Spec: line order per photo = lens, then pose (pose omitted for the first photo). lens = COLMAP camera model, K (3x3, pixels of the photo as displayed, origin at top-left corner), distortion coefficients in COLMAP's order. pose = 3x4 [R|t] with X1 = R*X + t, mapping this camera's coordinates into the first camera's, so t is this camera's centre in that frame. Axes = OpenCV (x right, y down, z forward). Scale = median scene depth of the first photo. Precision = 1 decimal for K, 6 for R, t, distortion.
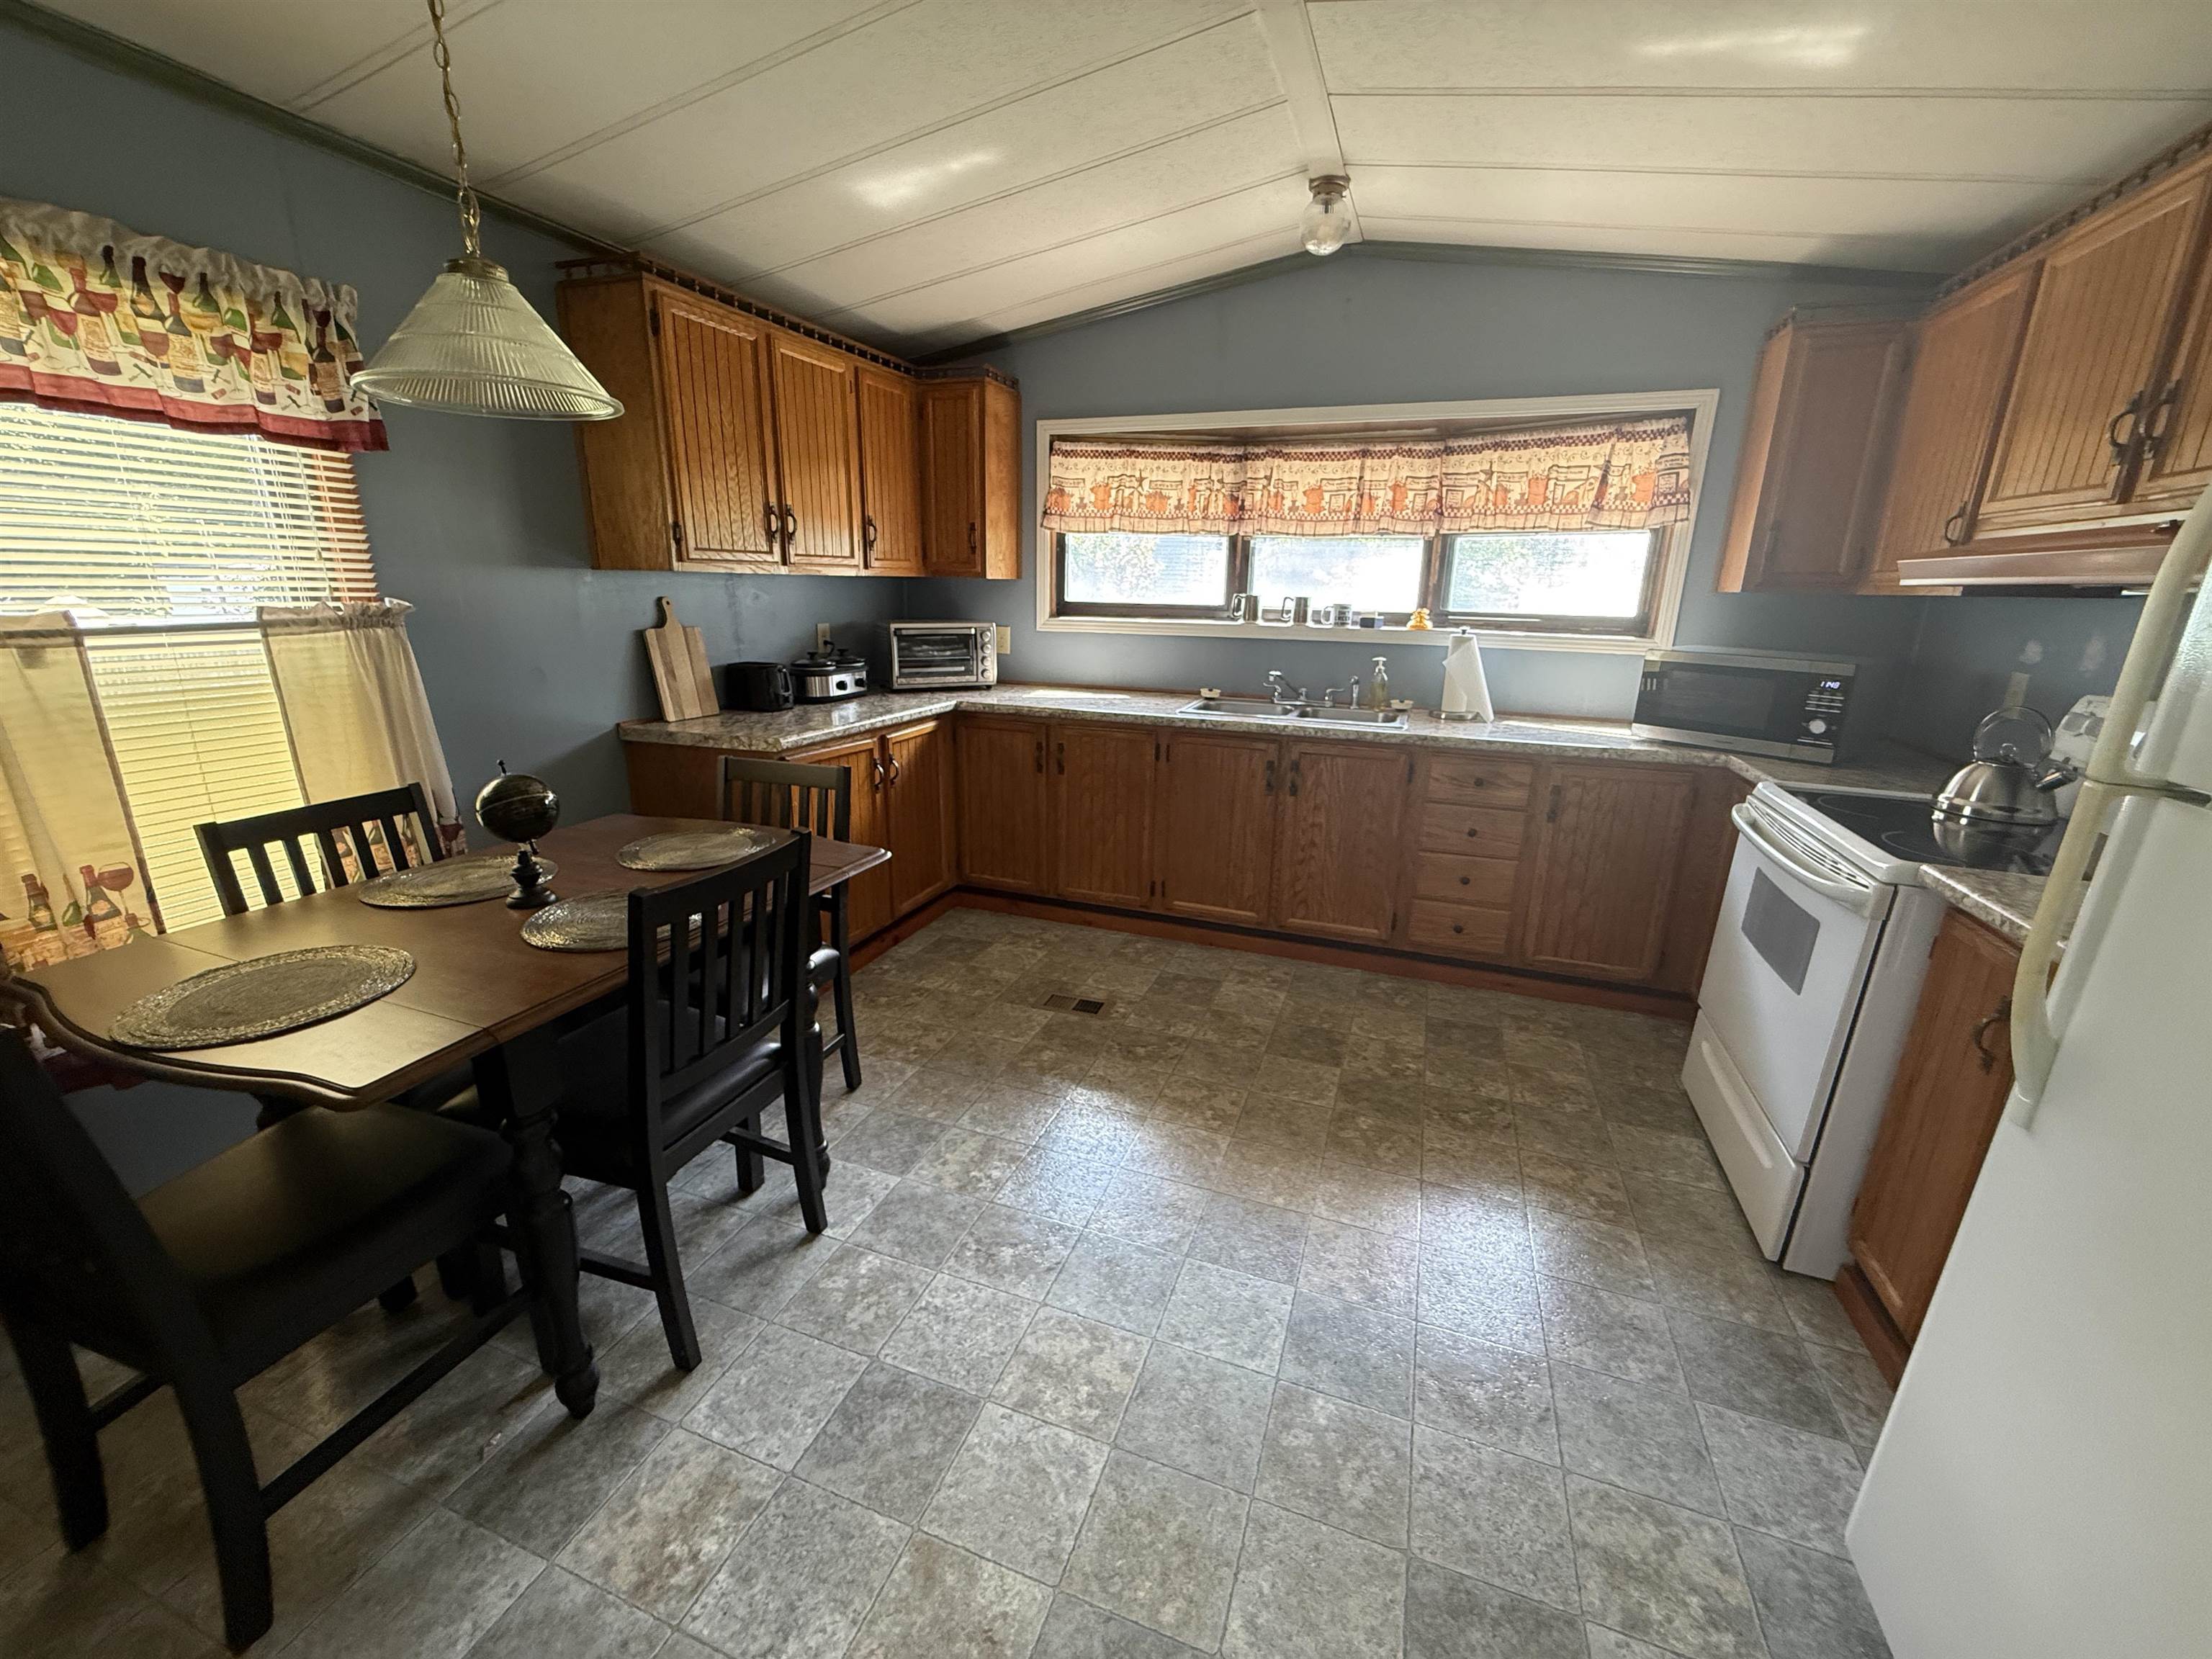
lens RADIAL K [[883.4, 0, 1101.1], [0, 883.4, 828.3], [0, 0, 1]] dist [-0.000137, -0.000558]
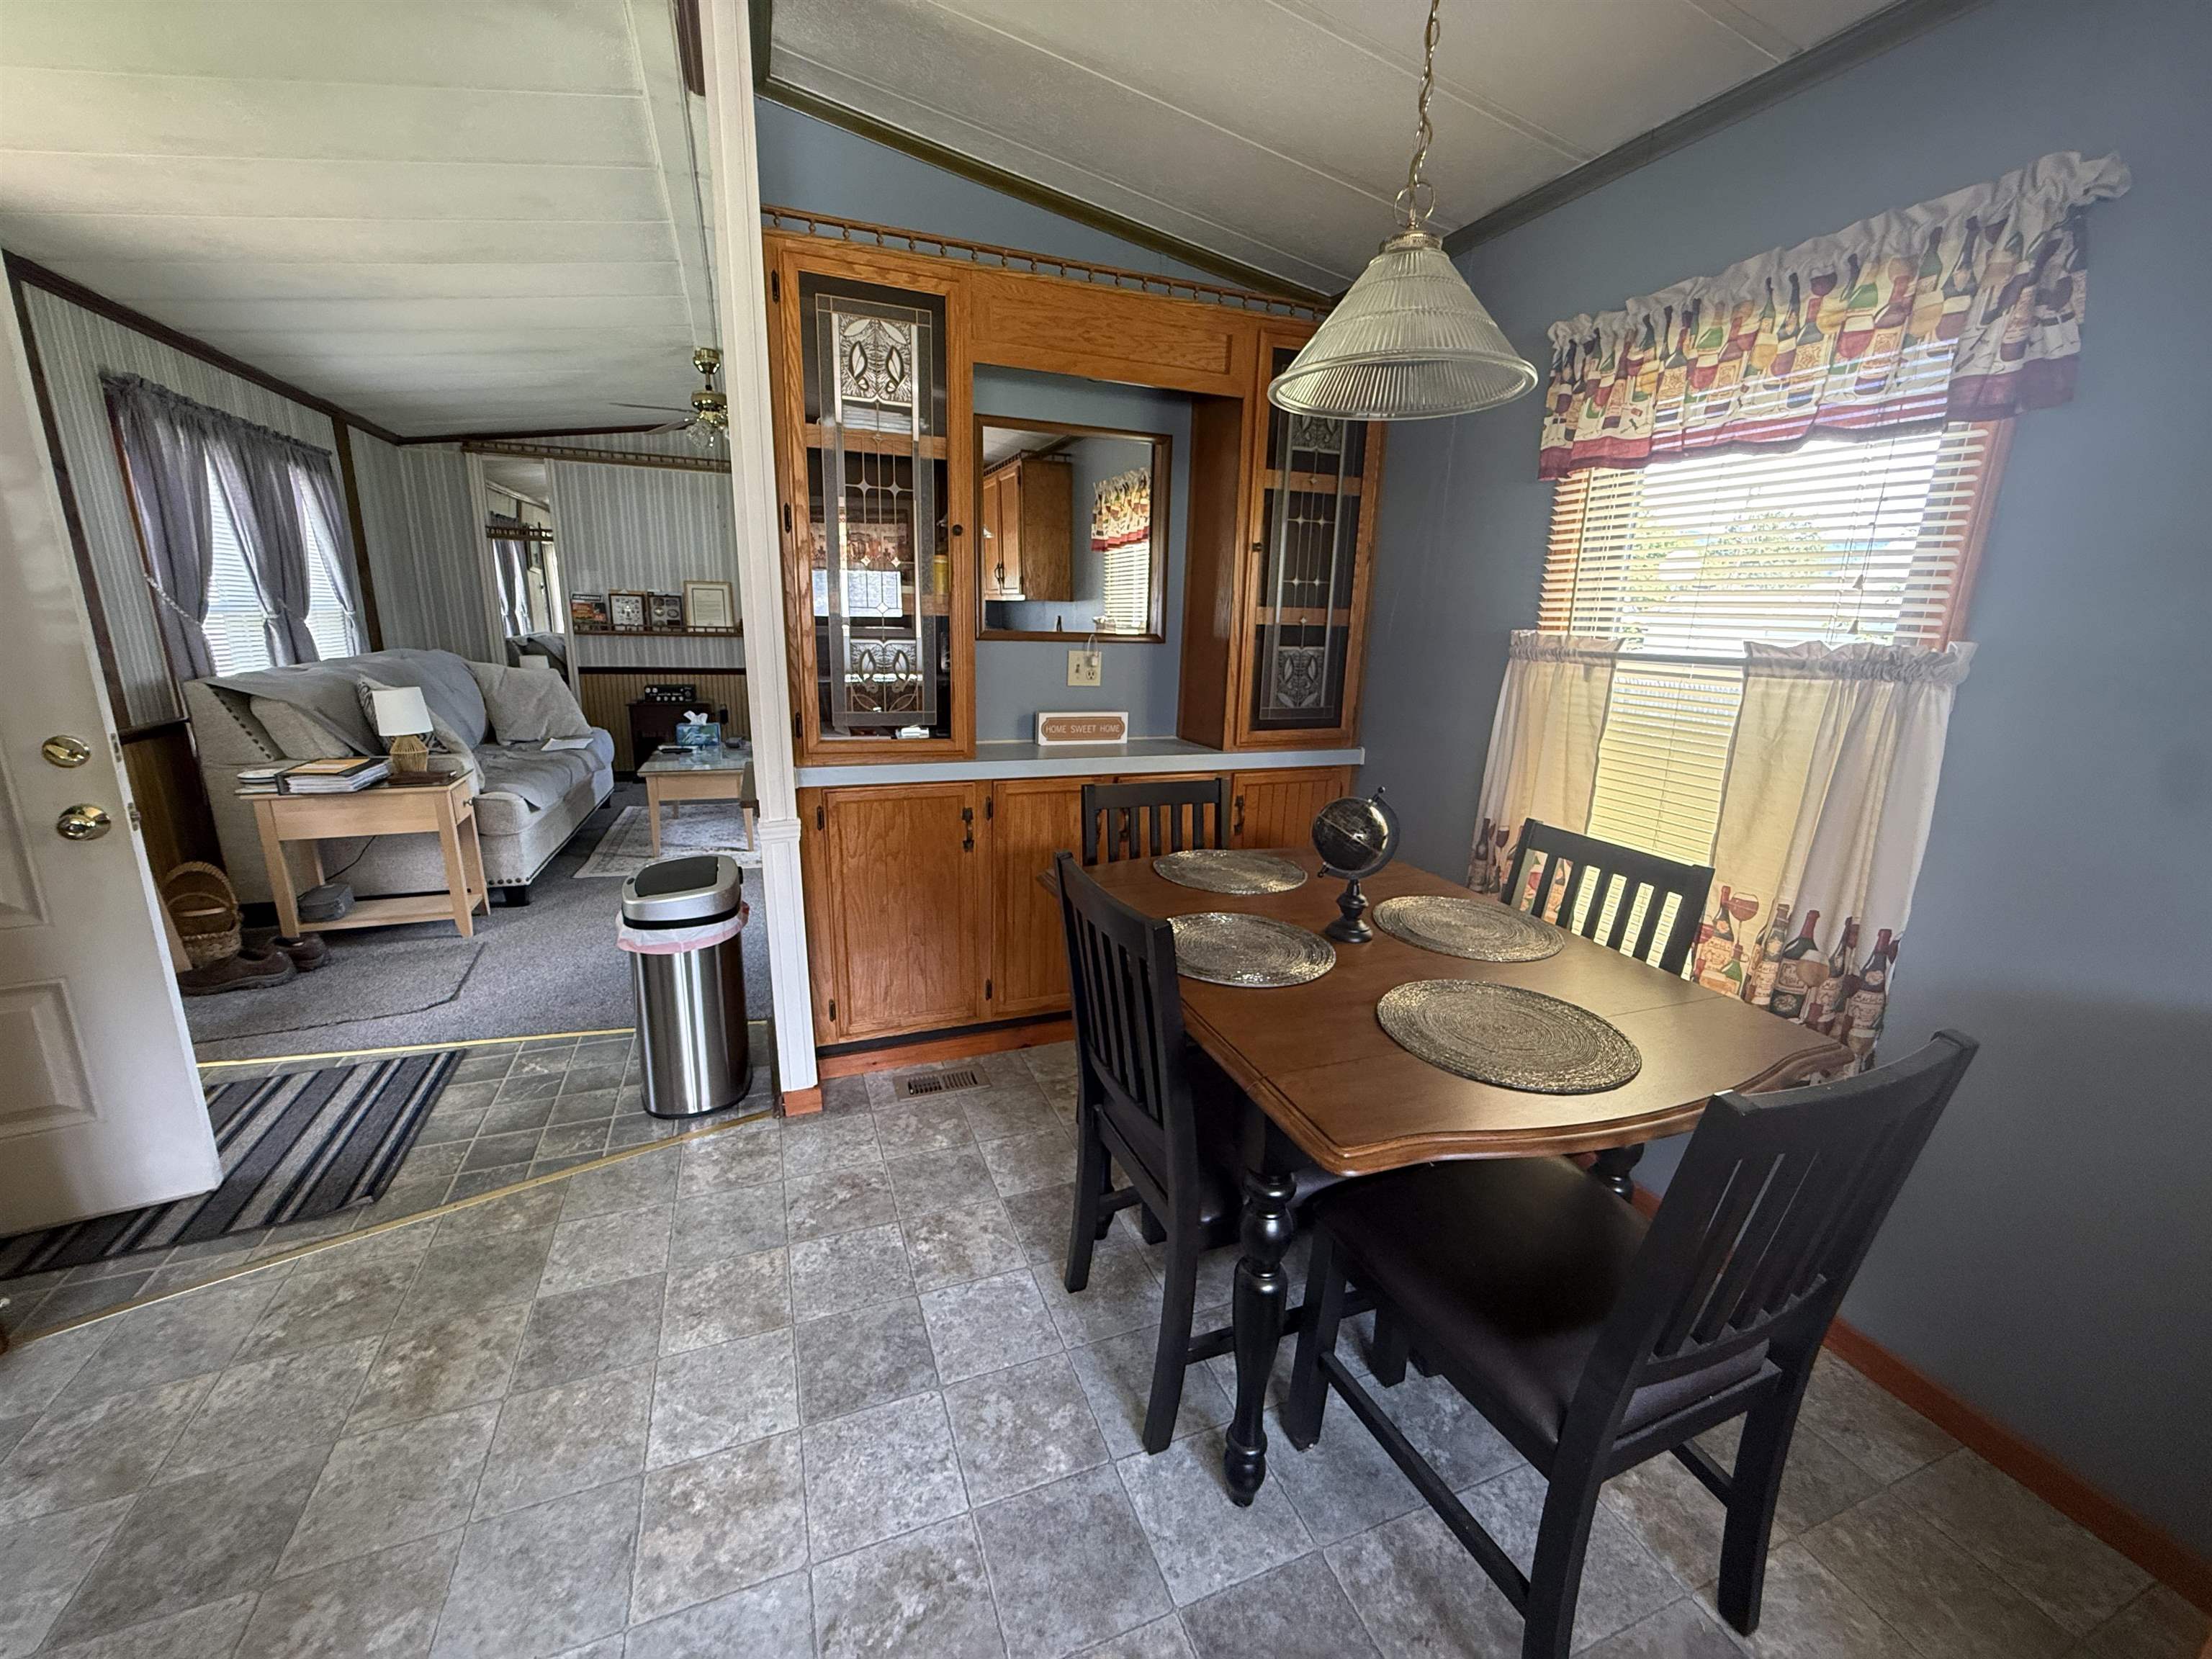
lens RADIAL K [[883.4, 0, 1108.7], [0, 883.4, 829.7], [0, 0, 1]] dist [-0.000137, -0.000558]
pose [[-0.742215, 0.131166, -0.657201, 0.087239], [-0.212031, 0.884322, 0.415954, -0.205712], [0.635736, 0.448074, -0.628546, 0.799040]]
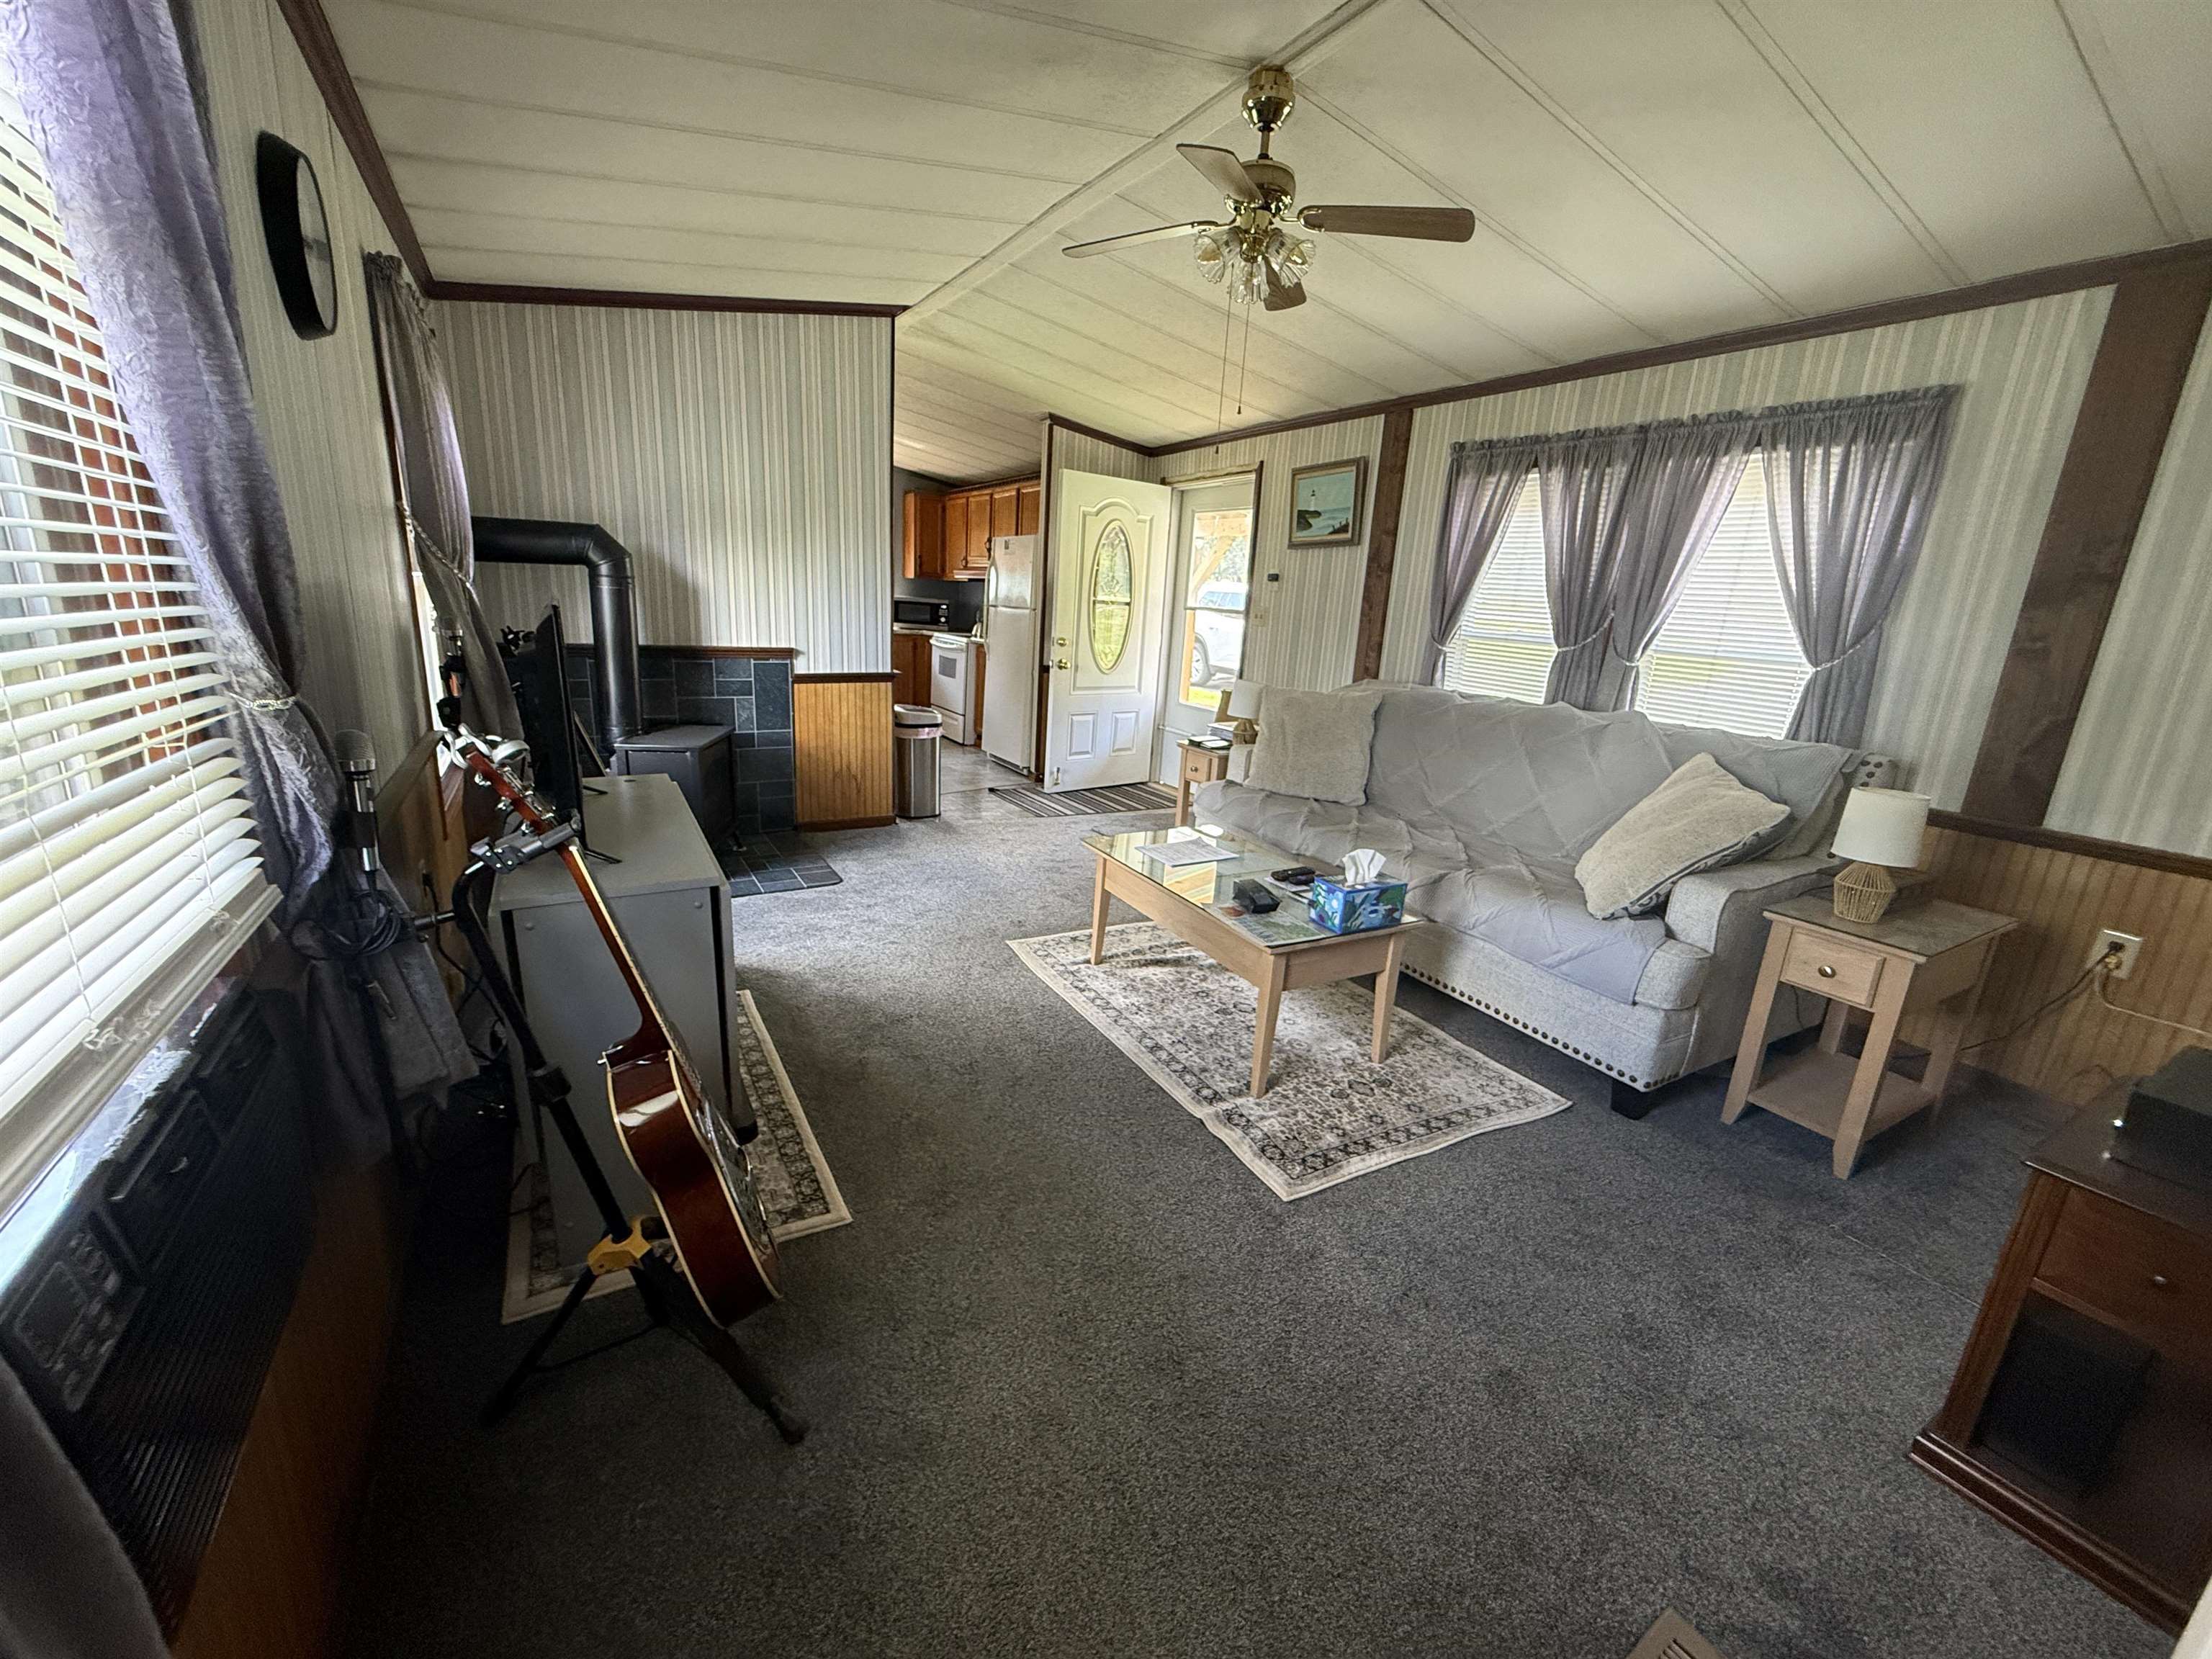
lens RADIAL K [[883.4, 0, 1112.0], [0, 883.4, 830.4], [0, 0, 1]] dist [-0.000137, -0.000558]
pose [[0.613964, -0.175704, 0.769530, -1.285526], [0.157070, 0.982609, 0.099038, 0.373223], [-0.773548, 0.060064, 0.630885, -1.326008]]
